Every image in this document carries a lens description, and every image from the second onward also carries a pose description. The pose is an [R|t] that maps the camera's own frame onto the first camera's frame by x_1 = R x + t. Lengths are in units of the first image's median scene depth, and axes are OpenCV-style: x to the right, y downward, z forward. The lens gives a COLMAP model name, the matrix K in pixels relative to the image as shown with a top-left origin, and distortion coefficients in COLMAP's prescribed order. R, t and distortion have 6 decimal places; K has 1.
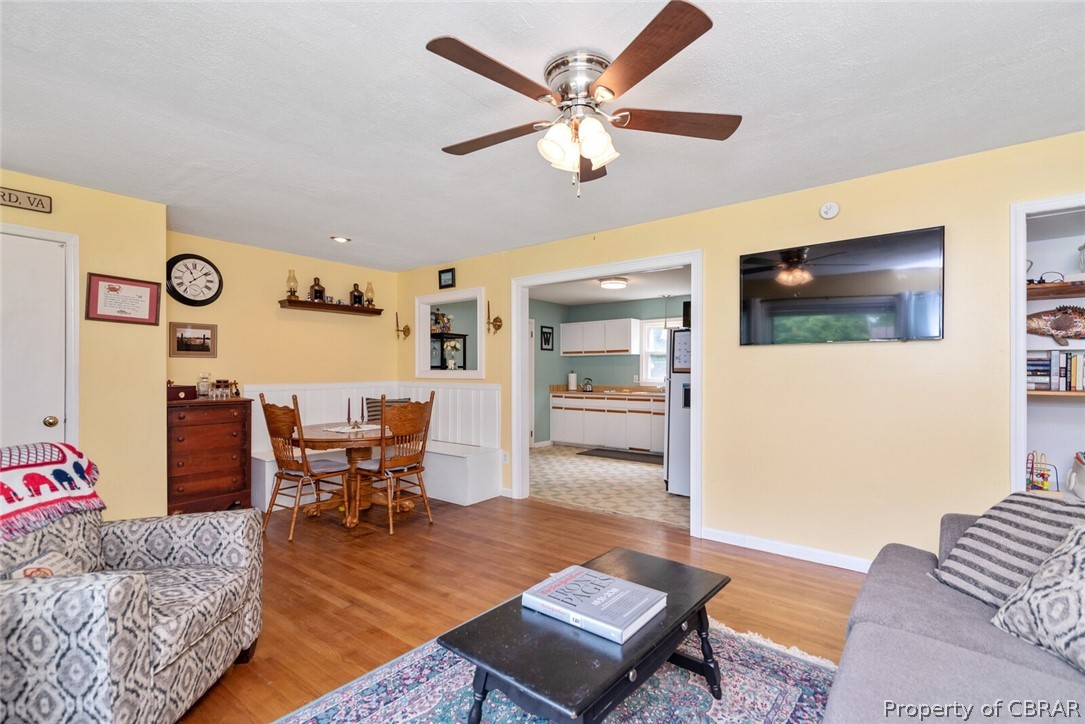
lens RADIAL K [[493.0, 0, 542.3], [0, 493.0, 370.8], [0, 0, 1]] dist [0.016680, 0.000010]
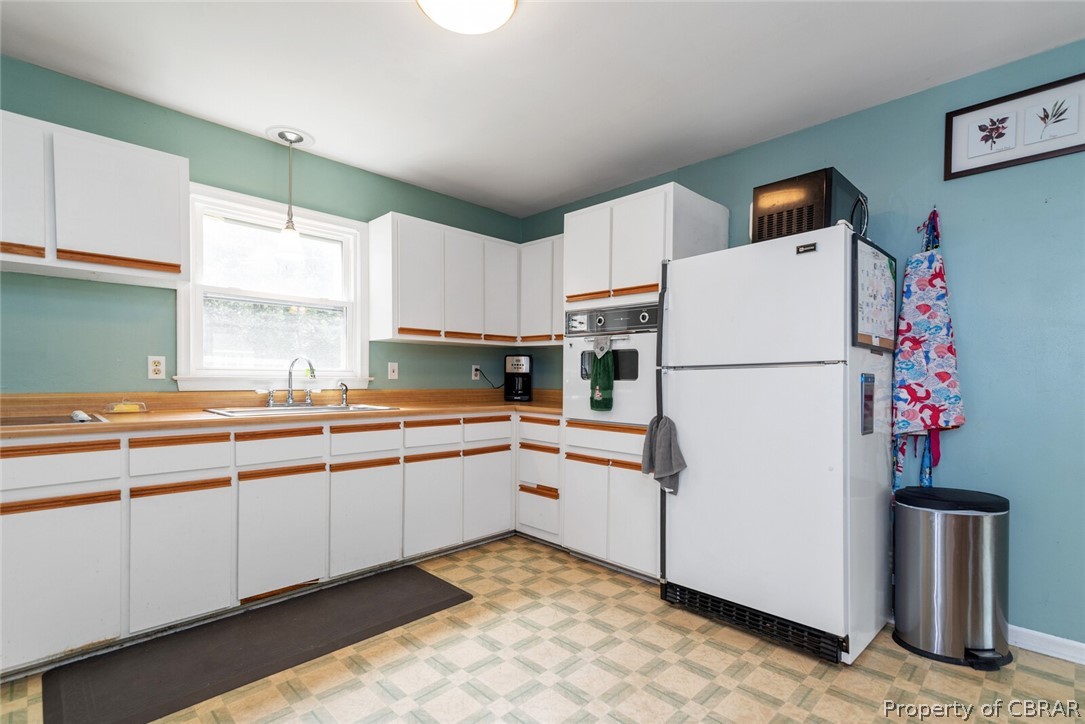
lens RADIAL K [[493.0, 0, 542.3], [0, 493.0, 370.8], [0, 0, 1]] dist [0.016680, 0.000010]
pose [[0.124631, 0.004167, 0.992194, -0.095267], [-0.011843, 0.999926, -0.002712, 0.017538], [-0.992132, -0.011412, 0.124671, 0.788488]]
